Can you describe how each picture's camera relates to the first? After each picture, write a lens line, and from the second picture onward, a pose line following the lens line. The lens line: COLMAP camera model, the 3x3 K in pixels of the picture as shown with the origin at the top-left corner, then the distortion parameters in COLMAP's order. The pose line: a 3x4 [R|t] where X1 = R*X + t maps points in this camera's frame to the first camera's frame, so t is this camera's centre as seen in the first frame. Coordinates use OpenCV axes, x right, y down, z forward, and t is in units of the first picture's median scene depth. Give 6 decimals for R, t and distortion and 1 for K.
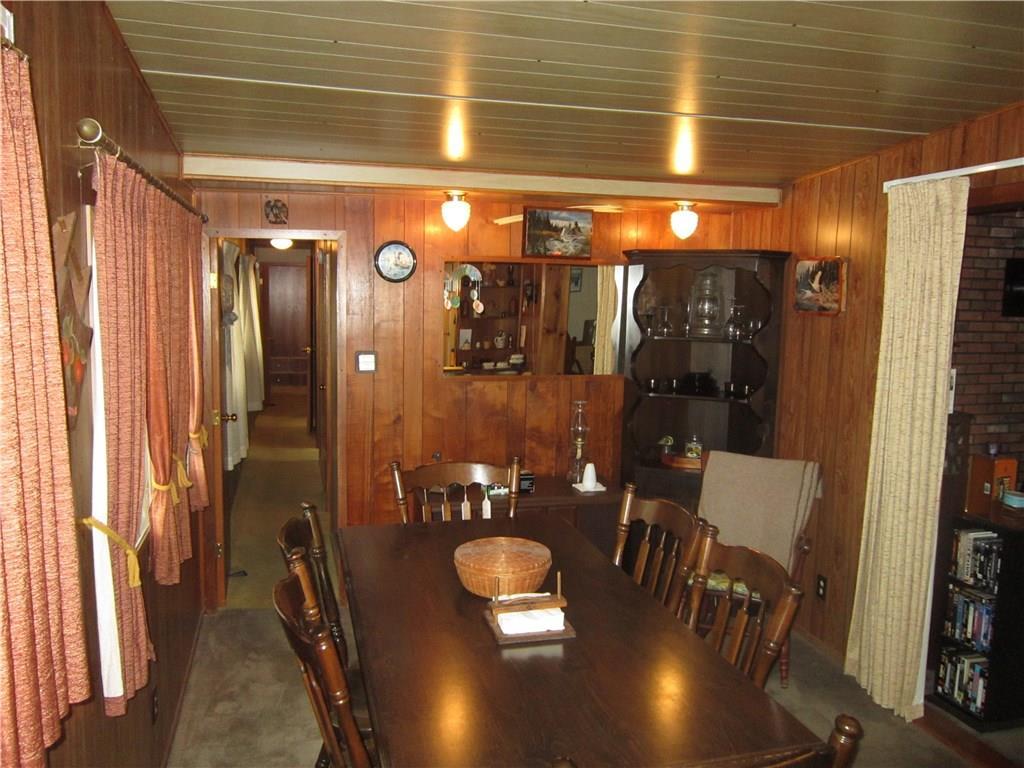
lens RADIAL K [[841.0, 0, 516.4], [0, 841.0, 384.5], [0, 0, 1]] dist [-0.041893, 0.005580]
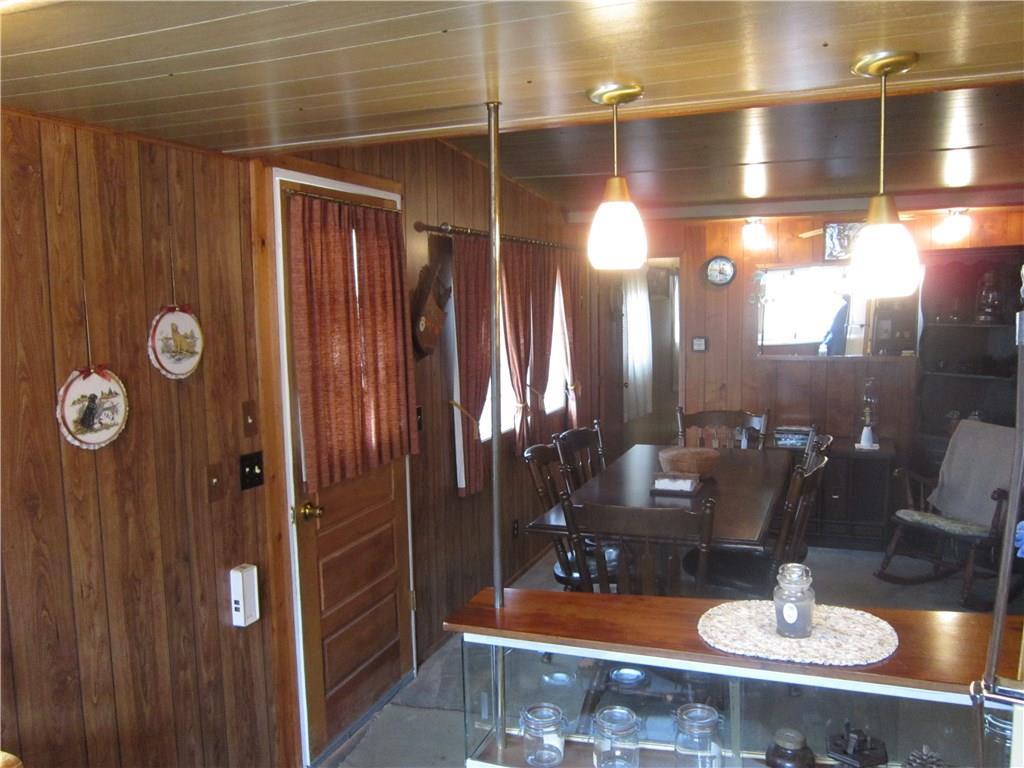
lens RADIAL K [[841.0, 0, 516.4], [0, 841.0, 384.5], [0, 0, 1]] dist [-0.041893, 0.005580]
pose [[0.805297, 0.027601, -0.592228, 0.400923], [-0.031836, 0.999488, 0.003292, 0.045033], [0.592016, 0.016203, 0.805764, -0.294885]]
